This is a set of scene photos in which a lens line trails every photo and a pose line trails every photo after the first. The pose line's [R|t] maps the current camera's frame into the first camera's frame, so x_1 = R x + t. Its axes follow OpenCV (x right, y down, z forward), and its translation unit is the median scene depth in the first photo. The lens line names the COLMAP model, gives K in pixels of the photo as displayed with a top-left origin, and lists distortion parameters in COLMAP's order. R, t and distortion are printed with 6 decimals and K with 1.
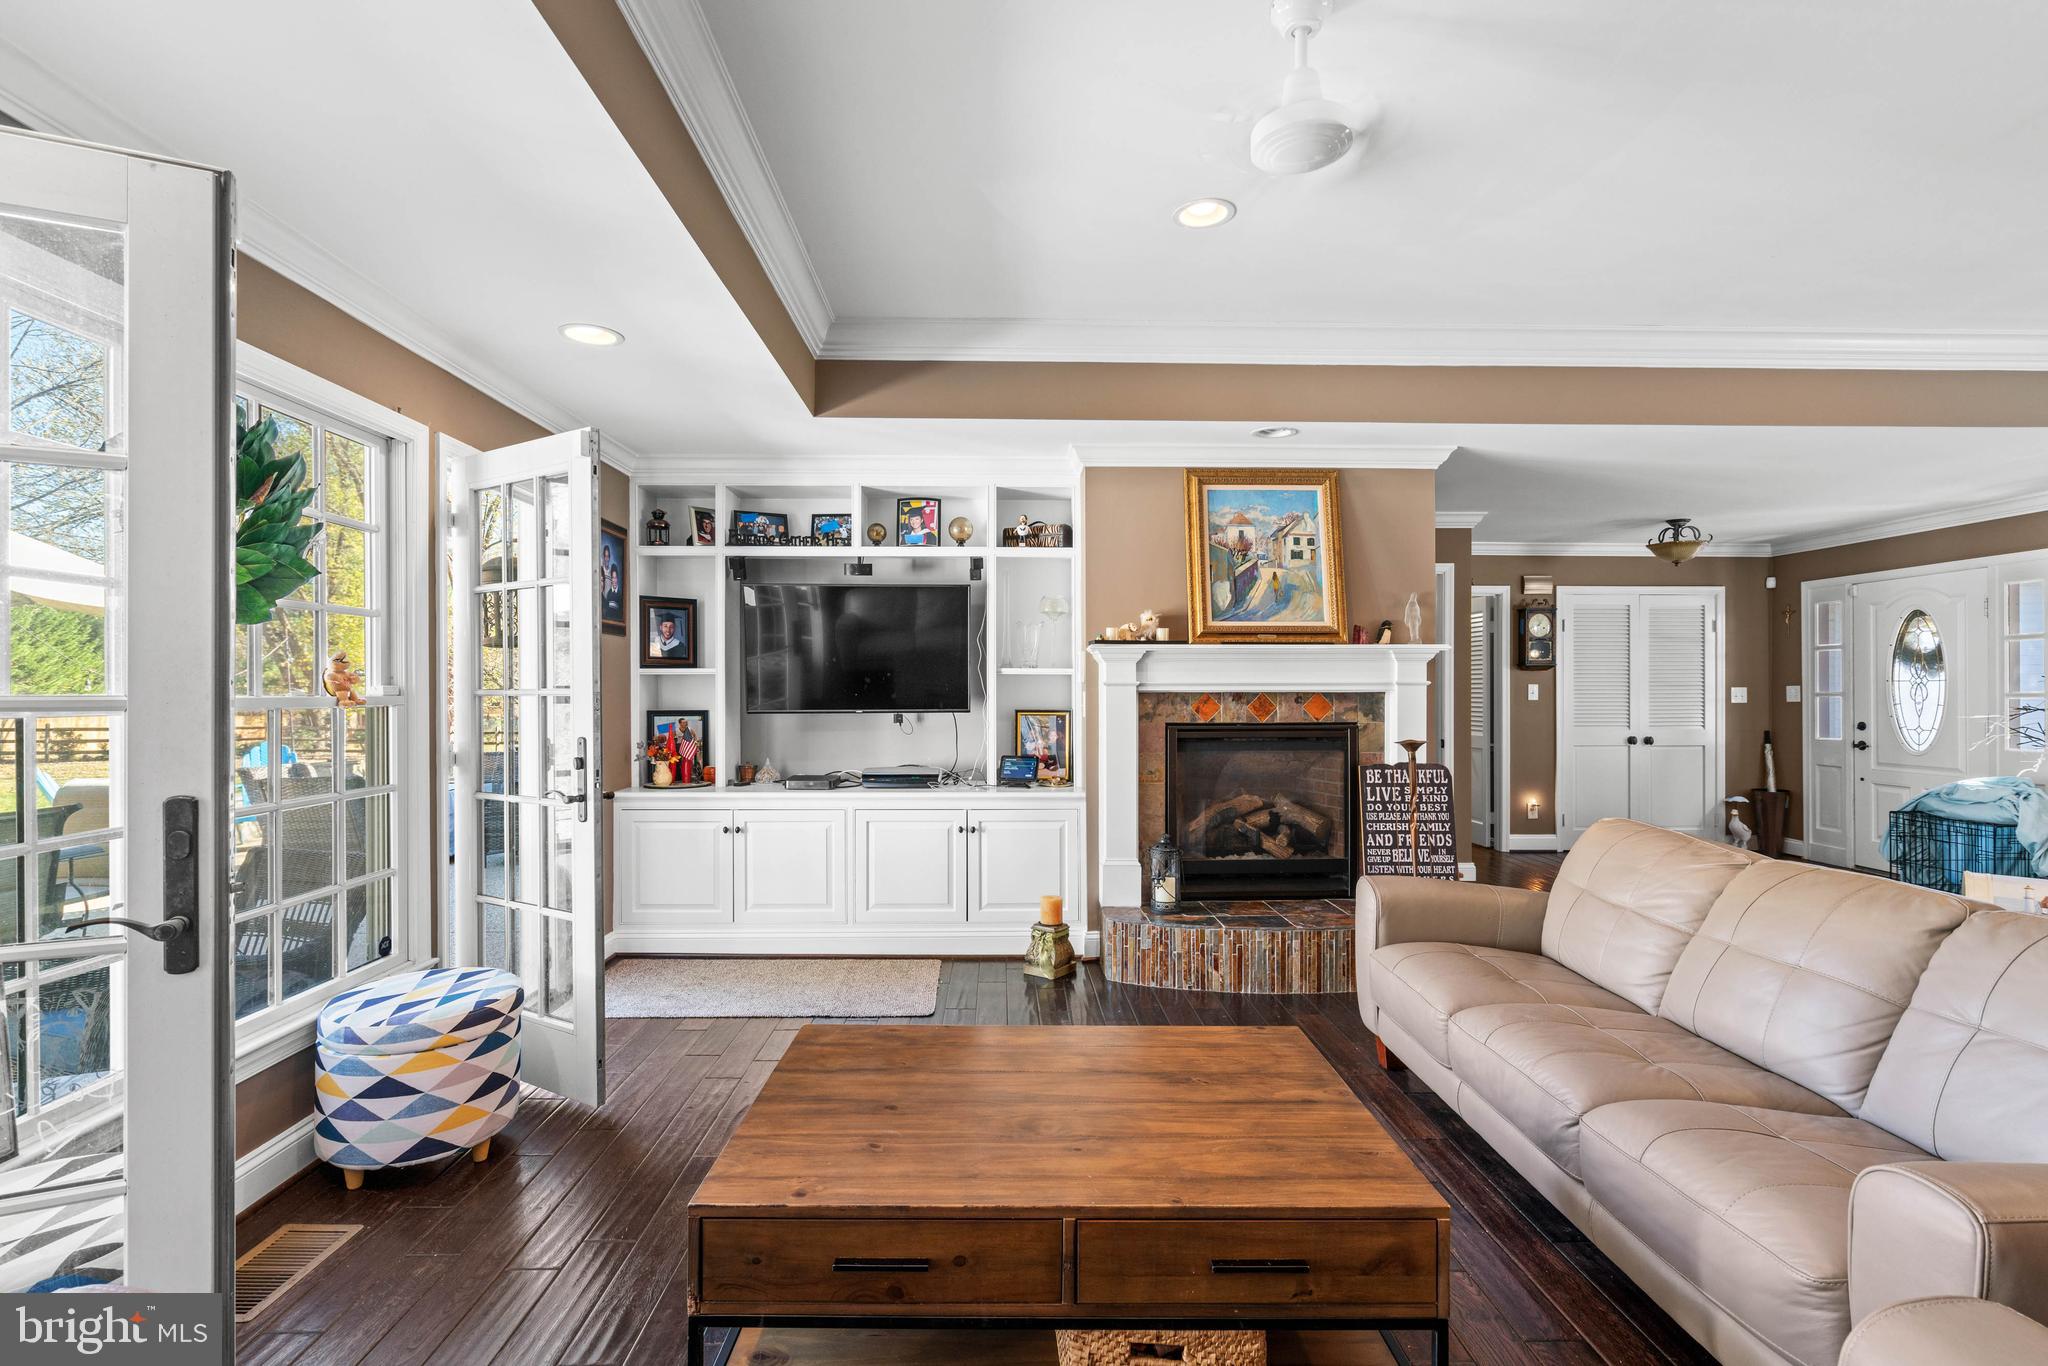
lens RADIAL K [[941.8, 0, 1016.2], [0, 941.8, 676.5], [0, 0, 1]] dist [-0.009551, 0.007006]
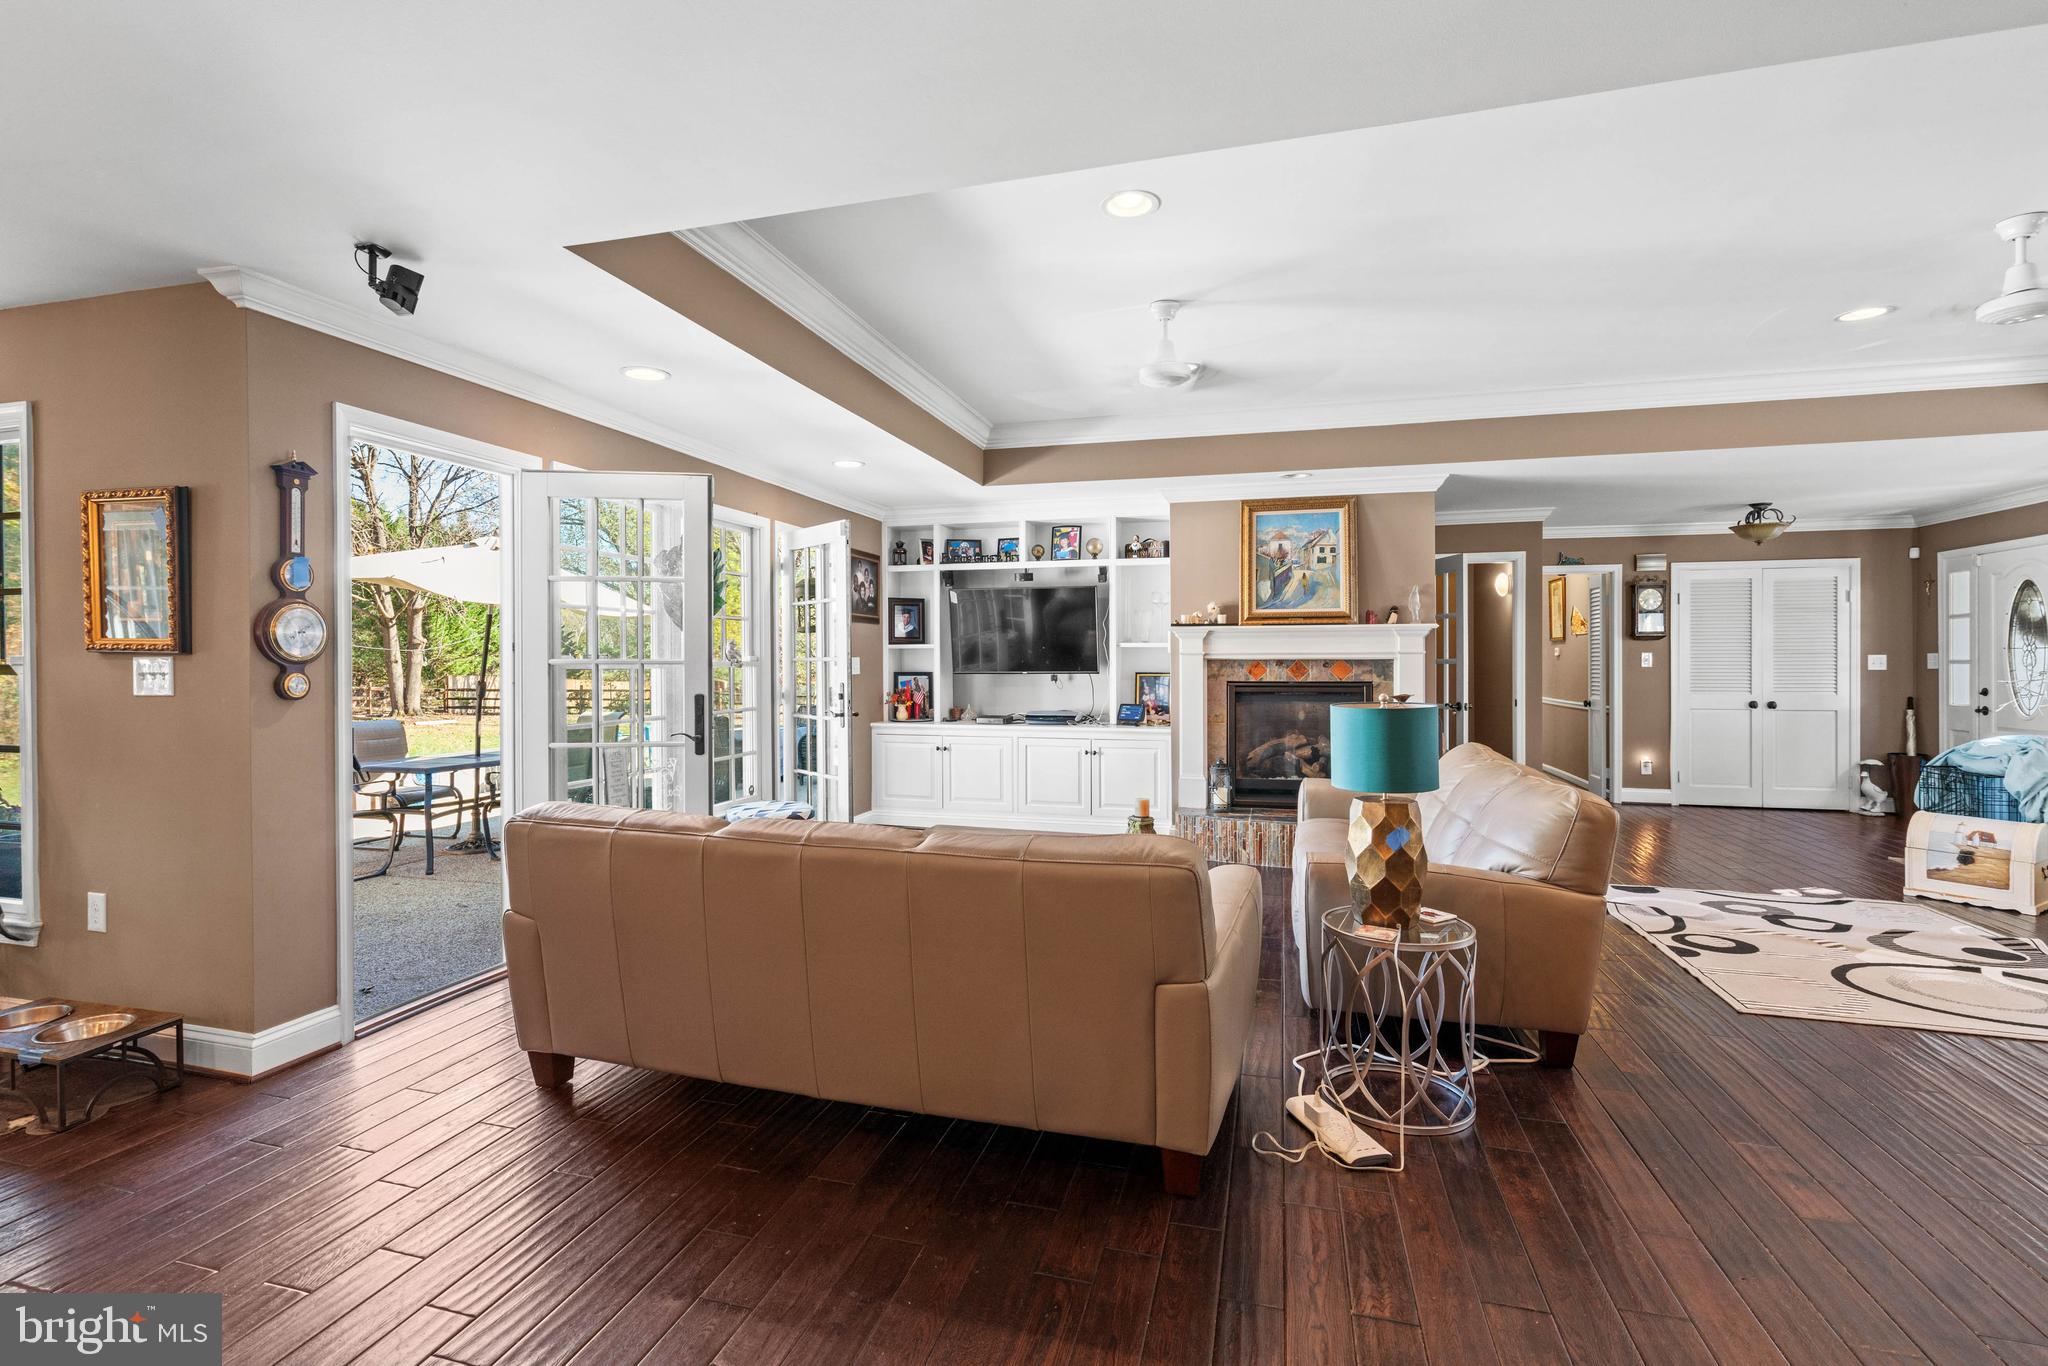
lens RADIAL K [[937.2, 0, 1019.2], [0, 937.2, 639.4], [0, 0, 1]] dist [0.002771, 0.000578]
pose [[0.957454, -0.007638, -0.288484, 0.246061], [0.005438, 0.999950, -0.008428, -0.002982], [0.288534, 0.006500, 0.957448, -0.409064]]
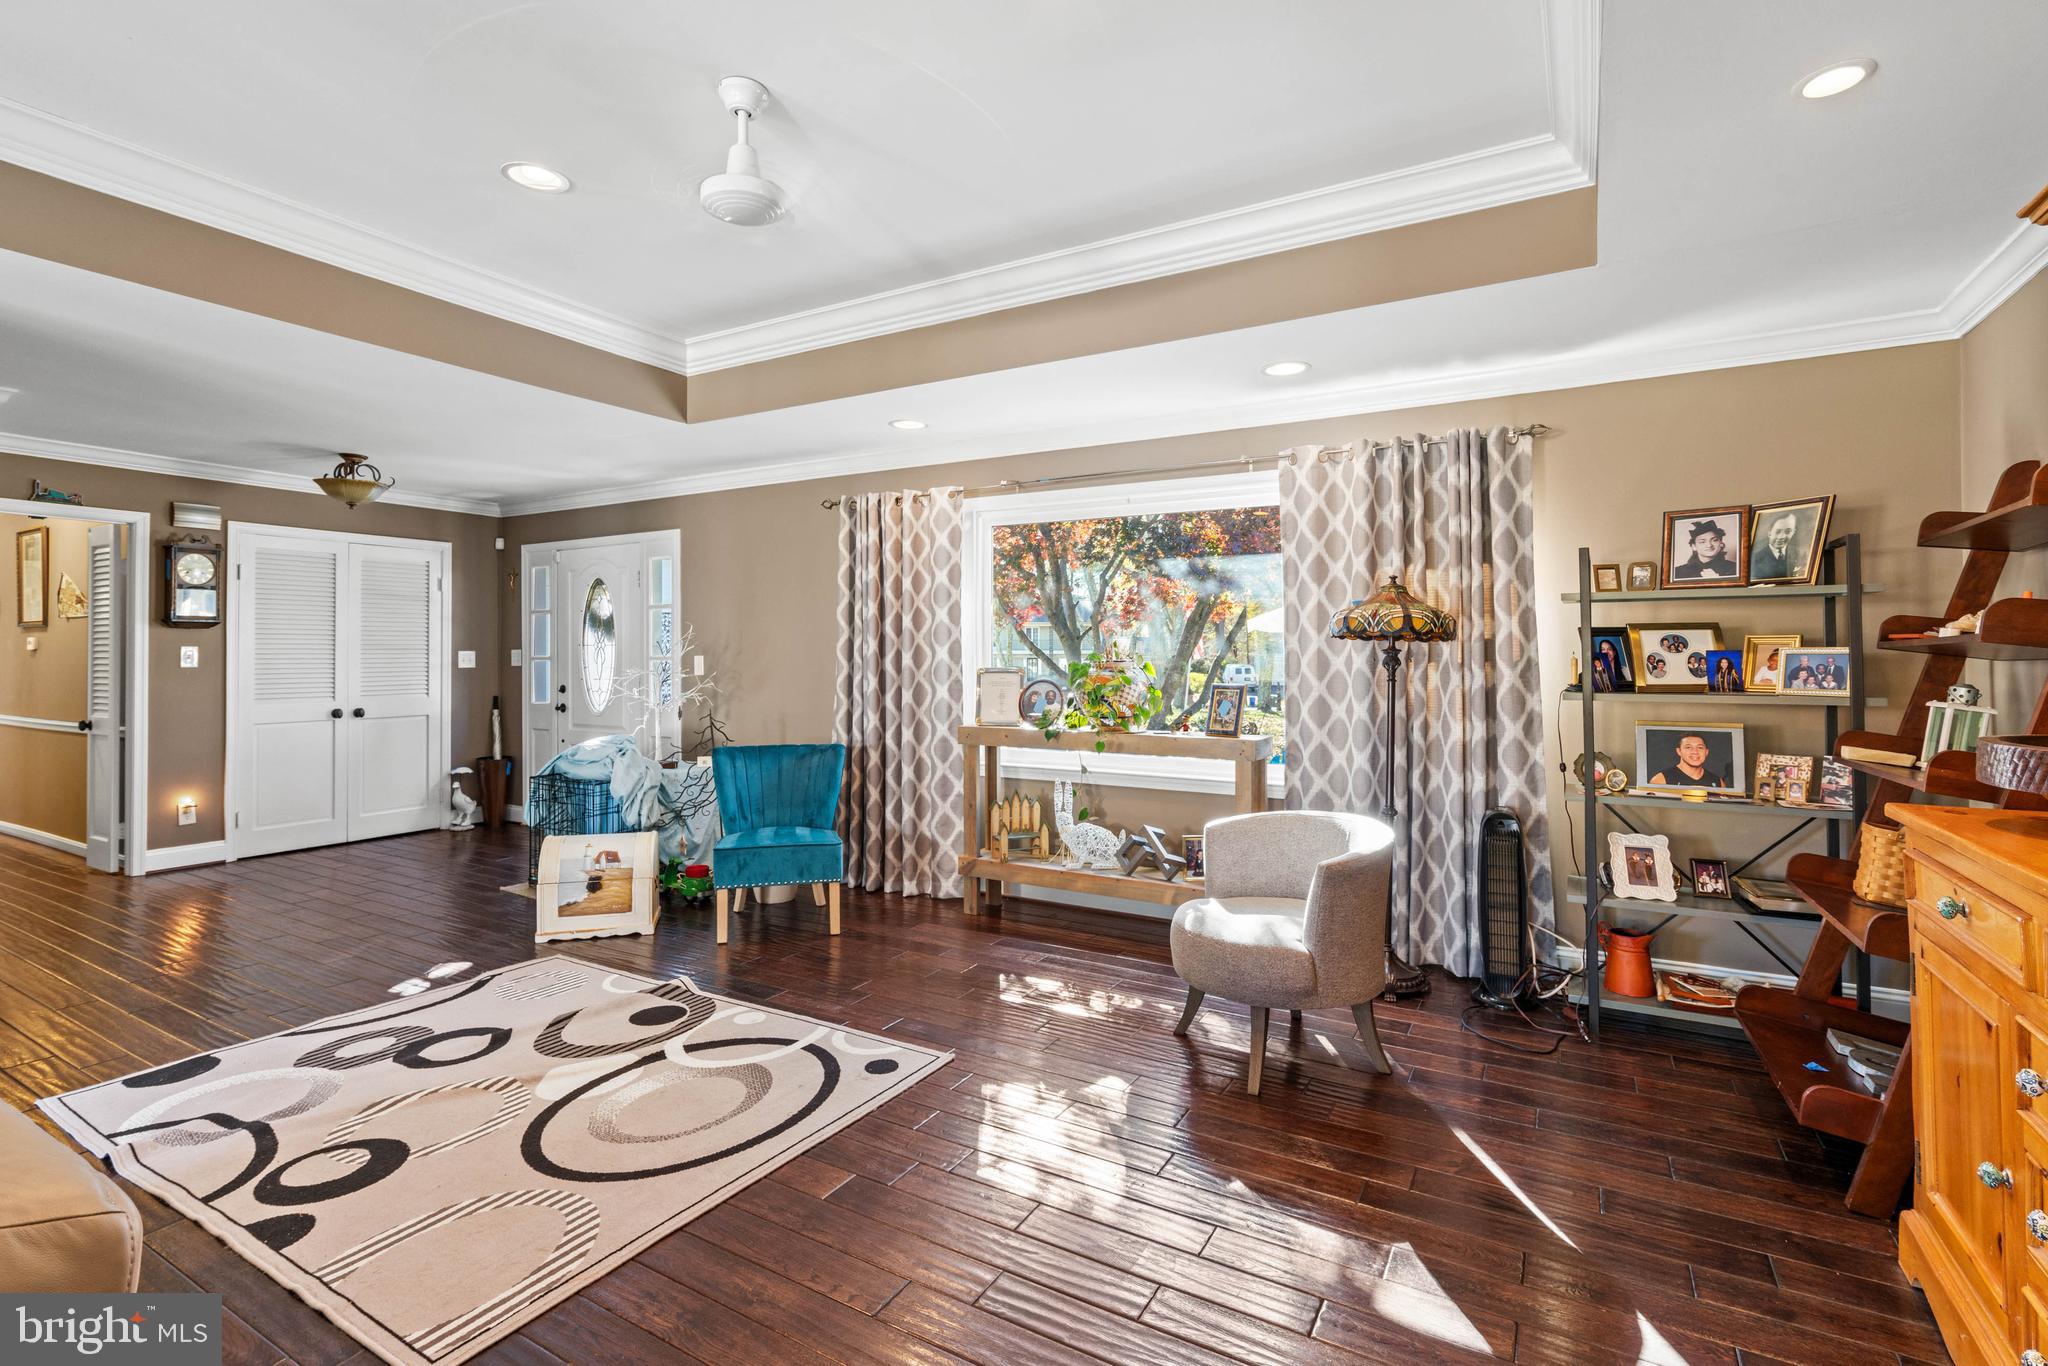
lens RADIAL K [[948.1, 0, 1019.3], [0, 948.1, 665.5], [0, 0, 1]] dist [-0.007285, 0.005581]
pose [[0.520780, -0.010515, 0.853626, 0.374980], [-0.012140, 0.999732, 0.019721, 0.000456], [-0.853605, -0.020633, 0.520513, 0.044749]]
